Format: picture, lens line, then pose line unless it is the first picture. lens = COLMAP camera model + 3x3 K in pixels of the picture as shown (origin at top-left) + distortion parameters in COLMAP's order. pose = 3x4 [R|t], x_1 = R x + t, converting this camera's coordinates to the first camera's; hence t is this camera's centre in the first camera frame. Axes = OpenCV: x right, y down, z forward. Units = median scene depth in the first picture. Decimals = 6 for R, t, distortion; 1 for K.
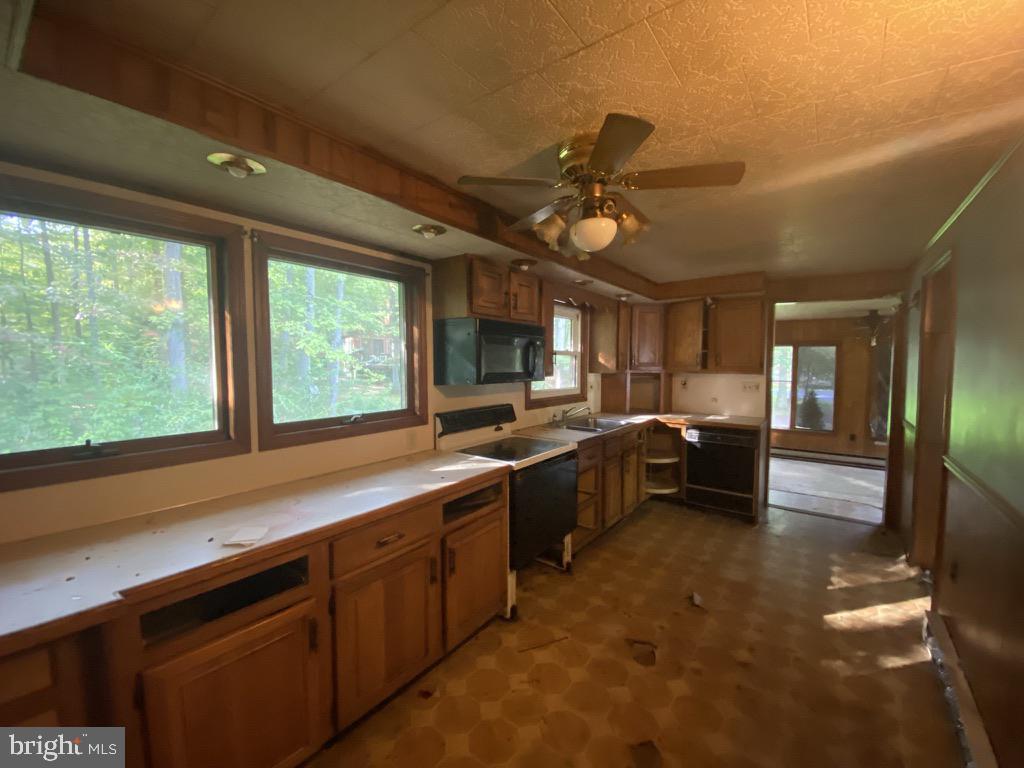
lens RADIAL K [[420.7, 0, 517.6], [0, 420.7, 383.5], [0, 0, 1]] dist [0.003450, -0.000180]
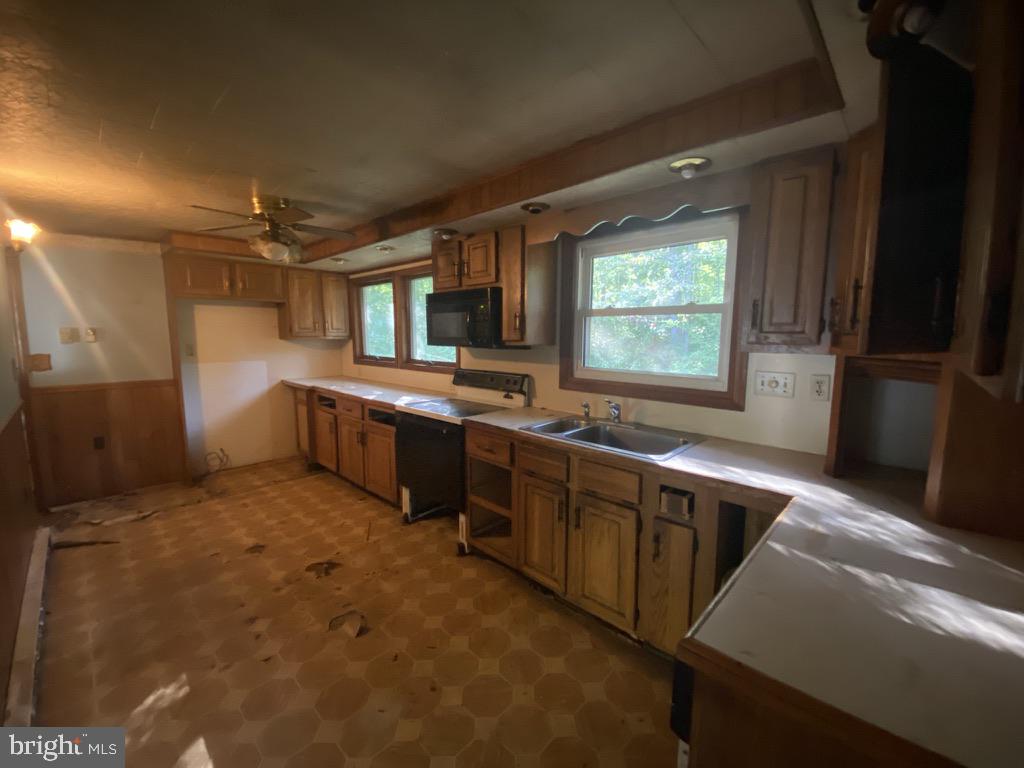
lens RADIAL K [[420.7, 0, 515.3], [0, 420.7, 384.3], [0, 0, 1]] dist [0.003450, -0.000180]
pose [[-0.129028, 0.128729, -0.983250, 1.199420], [-0.049851, 0.989443, 0.136081, -0.072624], [0.990387, 0.066574, -0.121249, 1.478970]]
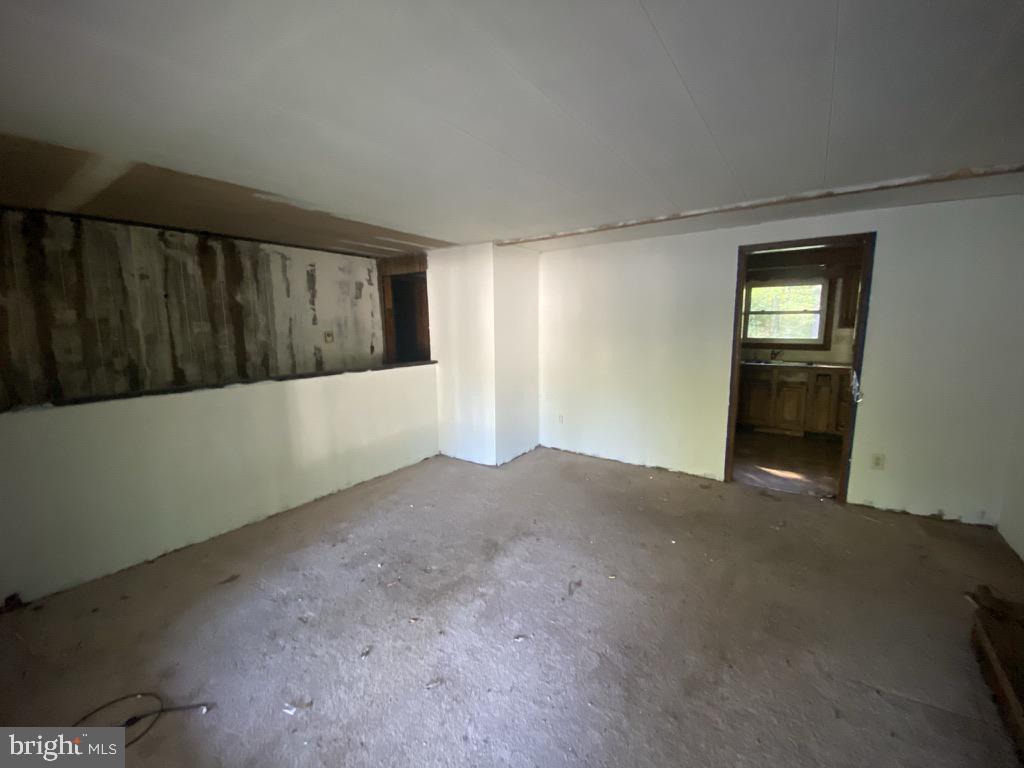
lens RADIAL K [[420.7, 0, 515.3], [0, 420.7, 382.2], [0, 0, 1]] dist [0.003450, -0.000180]
pose [[0.017763, 0.151153, -0.988351, 2.544728], [-0.042482, 0.987728, 0.150295, -0.029162], [0.998939, 0.039318, 0.023966, 0.096006]]
